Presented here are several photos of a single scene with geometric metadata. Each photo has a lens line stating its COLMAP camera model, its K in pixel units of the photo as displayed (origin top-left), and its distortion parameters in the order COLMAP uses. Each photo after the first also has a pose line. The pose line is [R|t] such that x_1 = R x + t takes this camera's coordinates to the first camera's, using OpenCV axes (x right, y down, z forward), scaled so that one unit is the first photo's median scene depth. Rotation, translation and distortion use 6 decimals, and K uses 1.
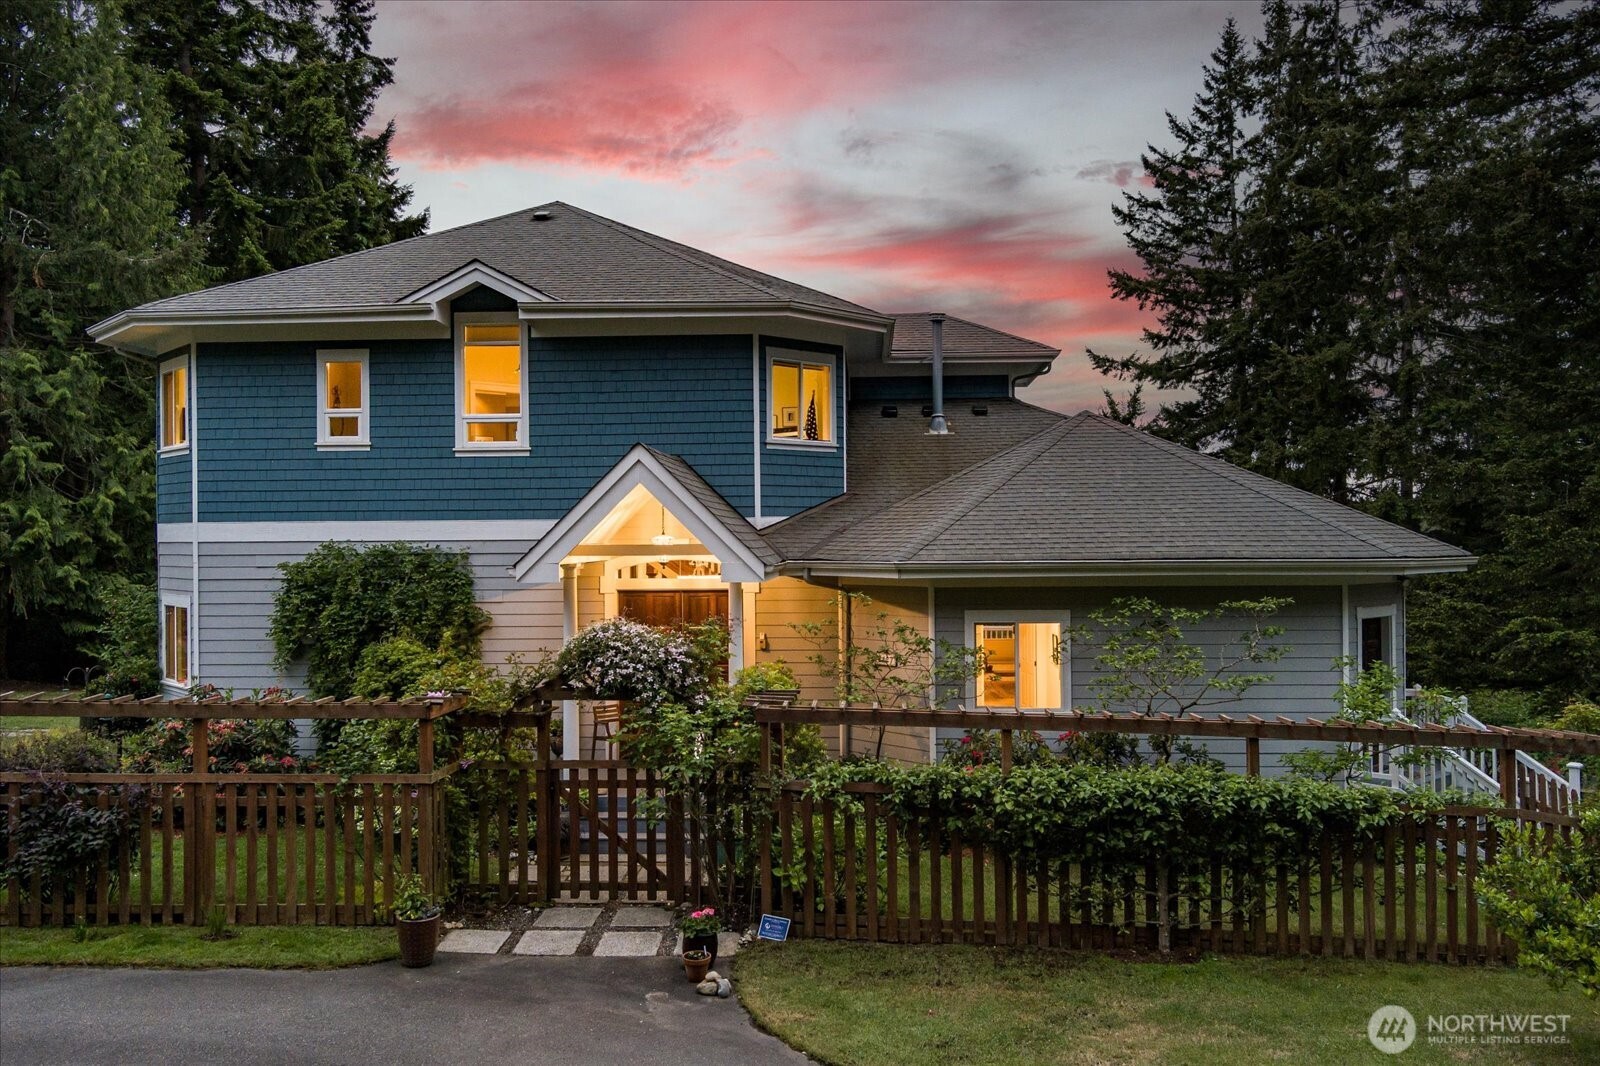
lens RADIAL K [[1285.9, 0, 800.0], [0, 1285.9, 533.0], [0, 0, 1]] dist [0.007554, 0.001843]
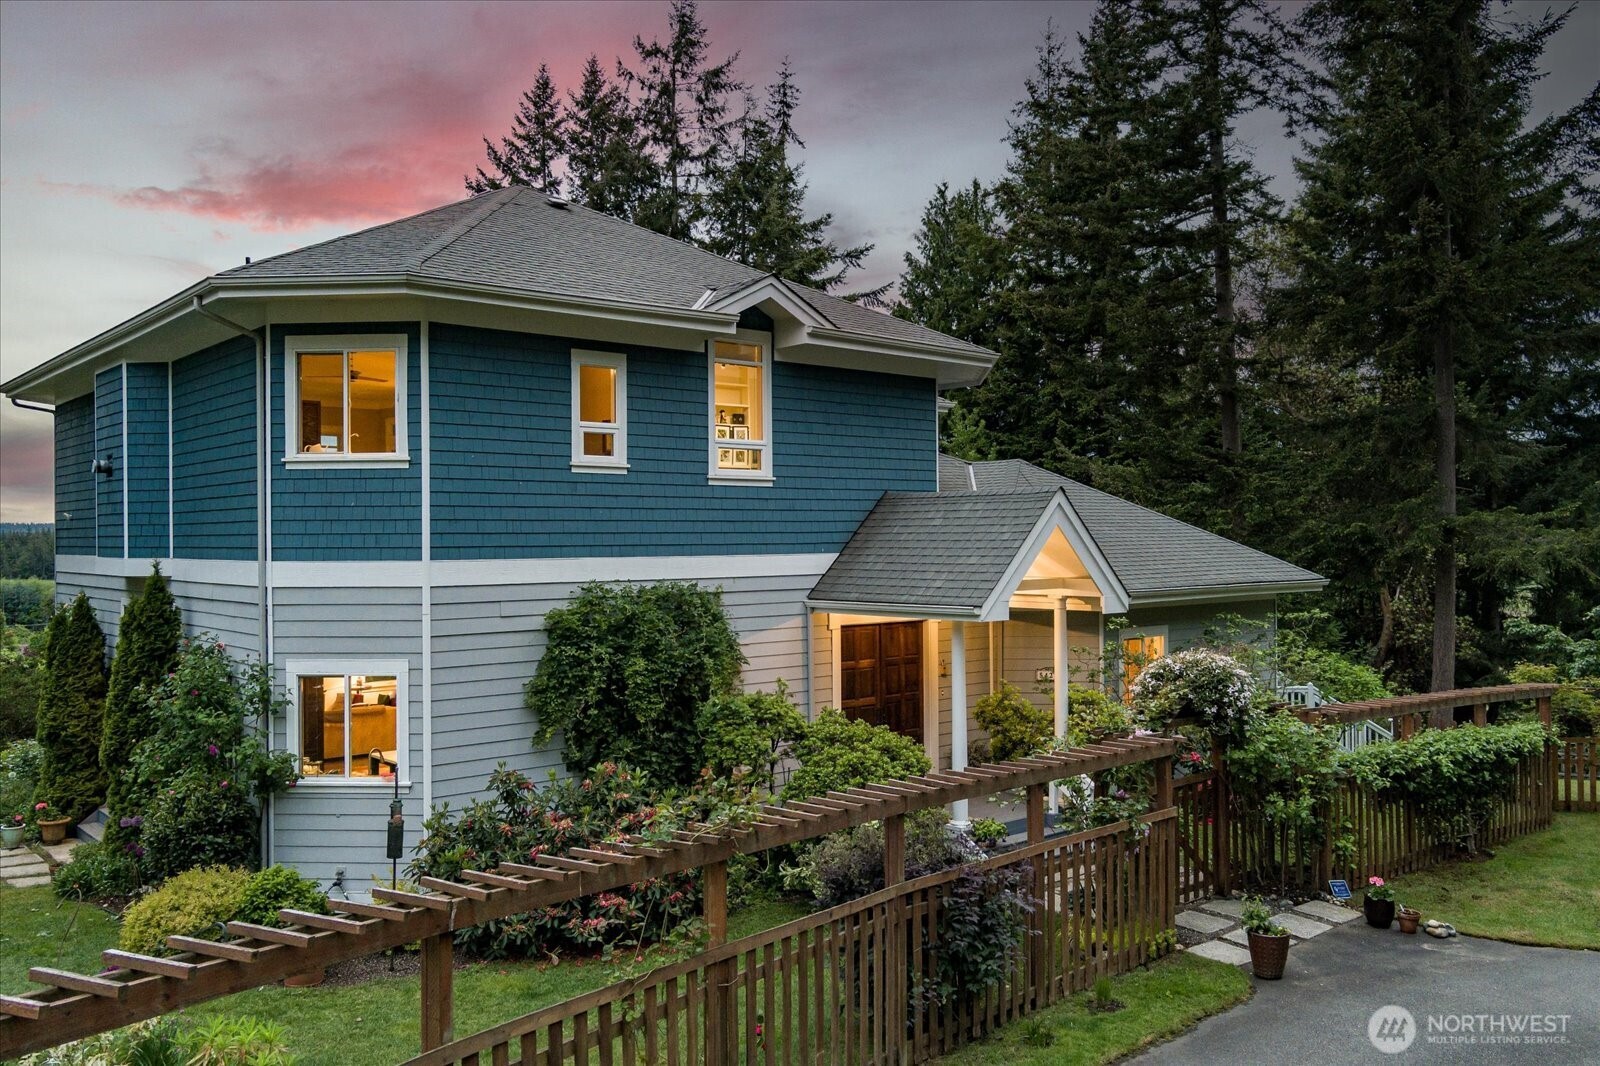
lens RADIAL K [[1285.9, 0, 800.0], [0, 1285.9, 533.0], [0, 0, 1]] dist [0.007554, 0.001843]
pose [[0.719168, 0.005304, 0.694816, -0.839610], [-0.000594, 0.999975, -0.007018, -0.019288], [-0.694836, 0.004635, 0.719153, 0.309859]]
